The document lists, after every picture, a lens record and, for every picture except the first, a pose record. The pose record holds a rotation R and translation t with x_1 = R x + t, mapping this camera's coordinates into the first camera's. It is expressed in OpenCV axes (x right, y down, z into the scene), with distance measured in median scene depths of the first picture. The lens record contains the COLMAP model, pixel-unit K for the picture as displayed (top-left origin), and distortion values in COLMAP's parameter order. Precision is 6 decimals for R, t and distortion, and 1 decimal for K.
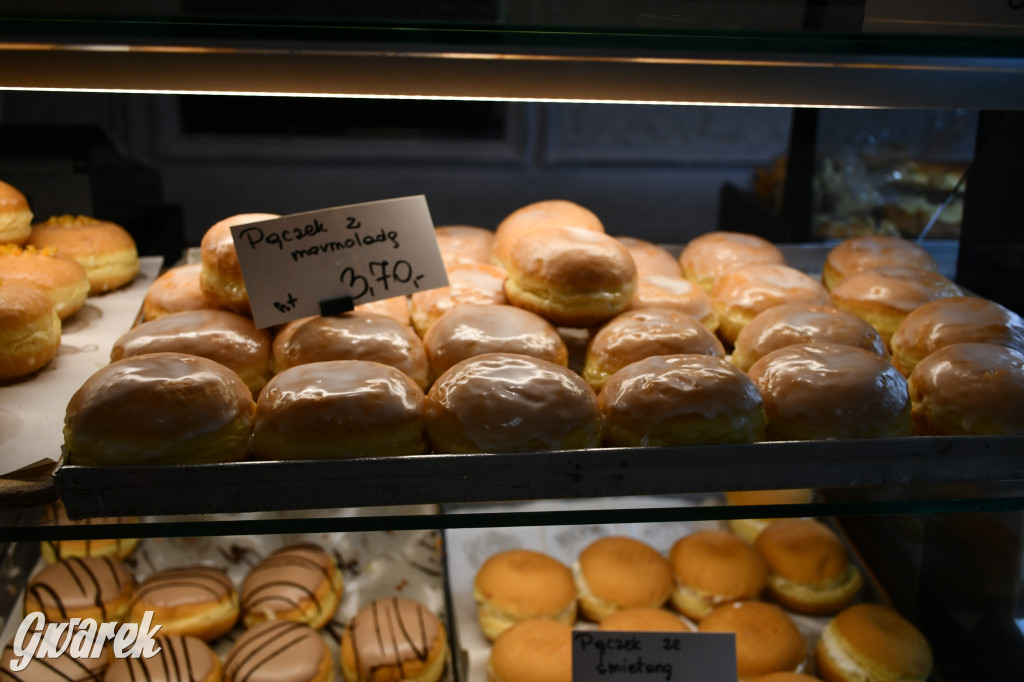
lens RADIAL K [[803.0, 0, 512.0], [0, 803.0, 341.0], [0, 0, 1]] dist [-0.031964, -0.009470]
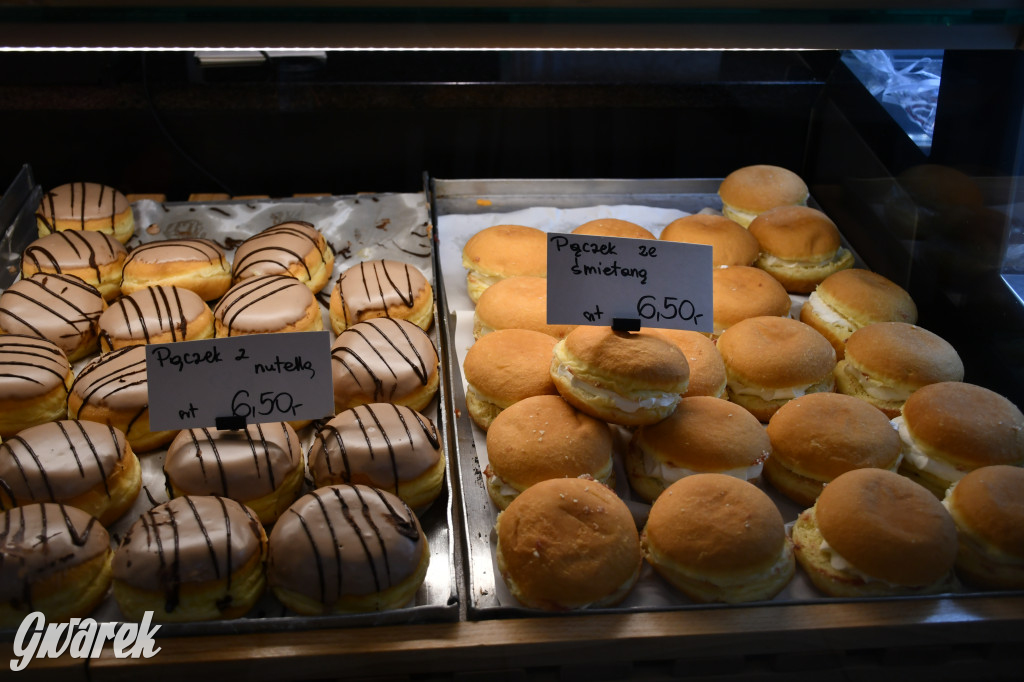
lens RADIAL K [[803.0, 0, 512.0], [0, 803.0, 341.0], [0, 0, 1]] dist [-0.031964, -0.009470]
pose [[0.999644, -0.000833, -0.026683, 0.045508], [0.005611, 0.983743, 0.179496, 0.249161], [0.026100, -0.179581, 0.983397, -0.011025]]
